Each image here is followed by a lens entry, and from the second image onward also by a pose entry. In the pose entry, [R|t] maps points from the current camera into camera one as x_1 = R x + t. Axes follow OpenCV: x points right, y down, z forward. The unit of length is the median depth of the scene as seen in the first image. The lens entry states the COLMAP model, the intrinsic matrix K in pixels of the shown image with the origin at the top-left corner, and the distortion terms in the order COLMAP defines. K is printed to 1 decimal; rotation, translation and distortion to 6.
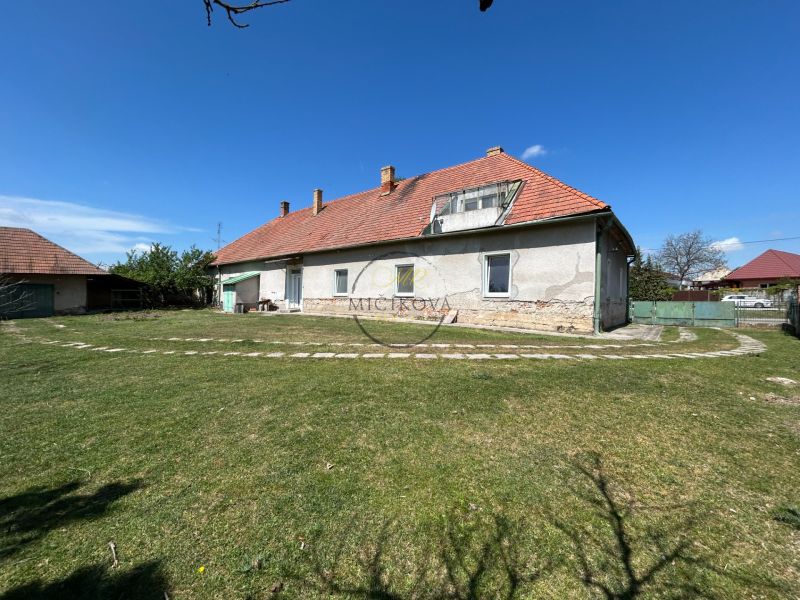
lens RADIAL K [[323.7, 0, 403.2], [0, 323.7, 298.7], [0, 0, 1]] dist [0.001352, 0.000409]
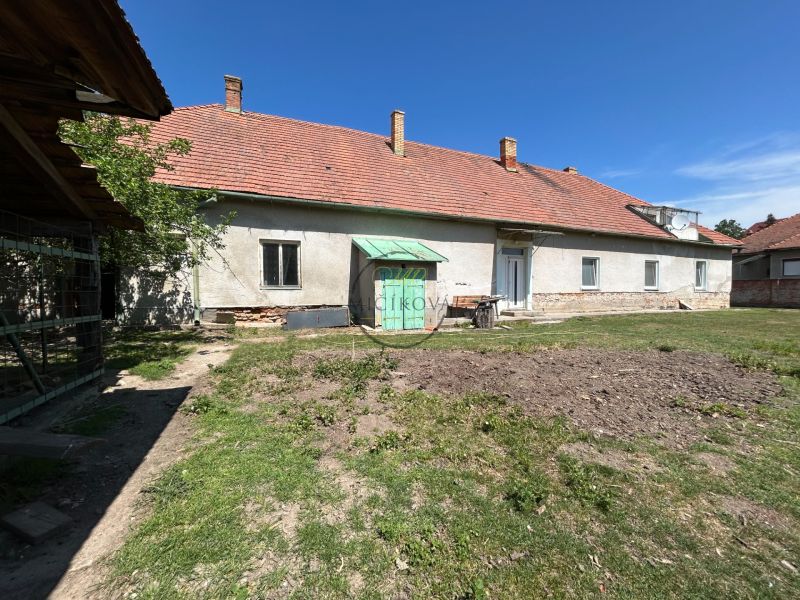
lens RADIAL K [[323.7, 0, 402.9], [0, 323.7, 298.9], [0, 0, 1]] dist [0.001352, 0.000409]
pose [[0.482433, -0.040605, 0.874991, -1.159910], [0.000633, 0.998941, 0.046008, -0.022686], [-0.875933, -0.021642, 0.481948, 1.023991]]
